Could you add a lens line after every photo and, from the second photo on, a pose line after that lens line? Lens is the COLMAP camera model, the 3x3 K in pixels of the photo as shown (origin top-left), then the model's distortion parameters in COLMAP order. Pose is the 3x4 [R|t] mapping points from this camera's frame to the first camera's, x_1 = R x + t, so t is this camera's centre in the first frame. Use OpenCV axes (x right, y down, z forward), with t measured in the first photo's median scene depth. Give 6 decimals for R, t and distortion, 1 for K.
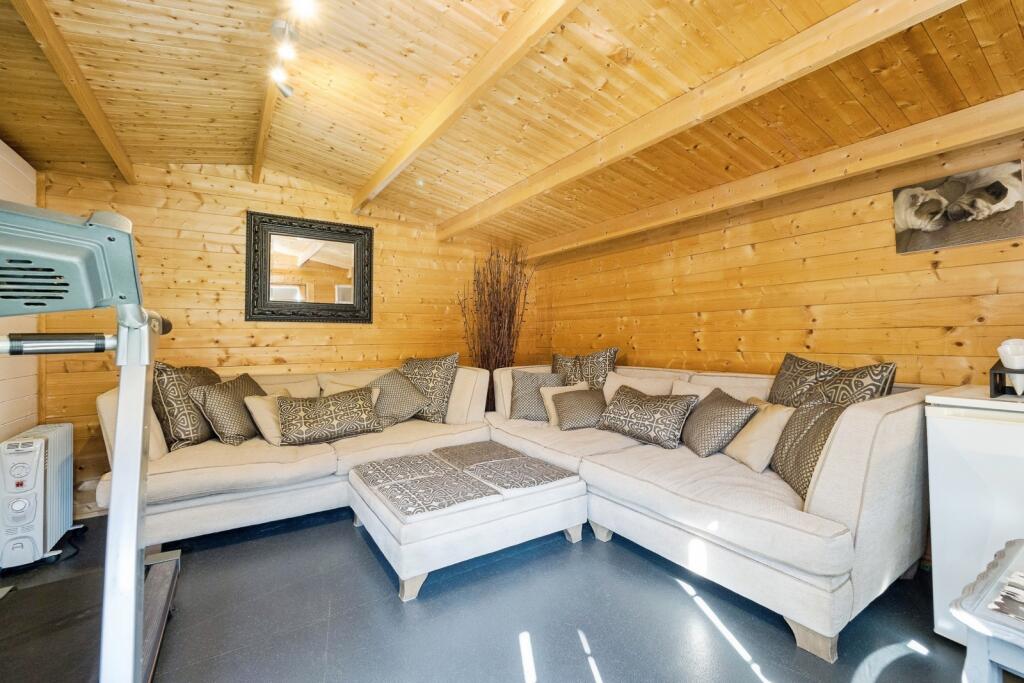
lens RADIAL K [[431.9, 0, 527.7], [0, 431.9, 337.6], [0, 0, 1]] dist [-0.000969, -0.000135]
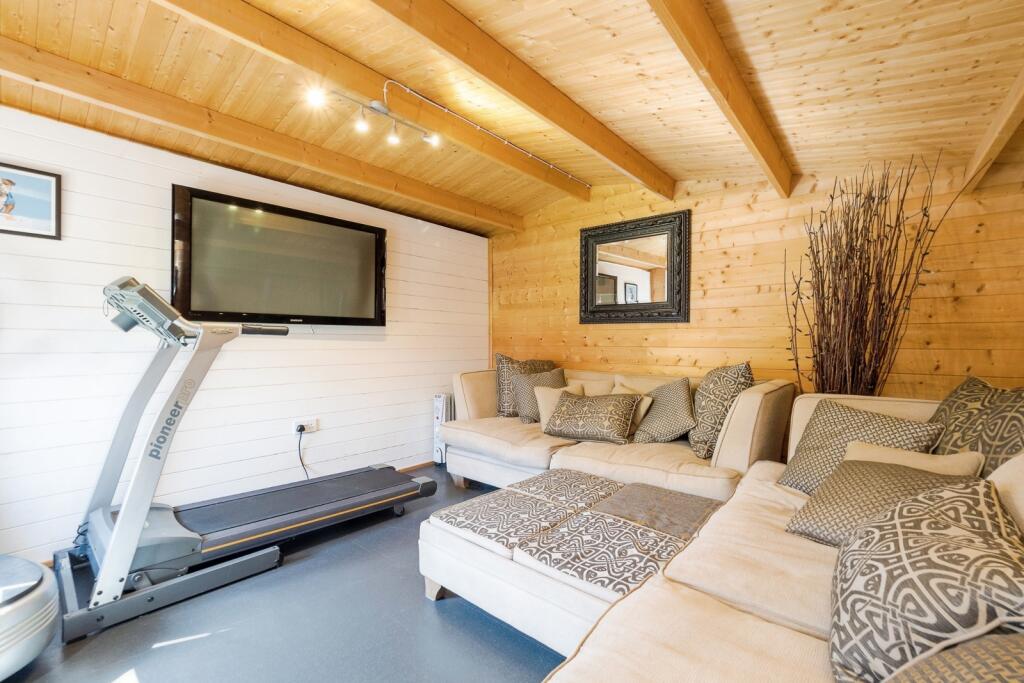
lens RADIAL K [[431.9, 0, 527.7], [0, 431.9, 337.6], [0, 0, 1]] dist [-0.000969, -0.000135]
pose [[0.278500, 0.002417, -0.960433, 0.431485], [-0.008489, 0.999964, 0.000054, -0.000026], [0.960399, 0.008138, 0.278511, 0.539969]]
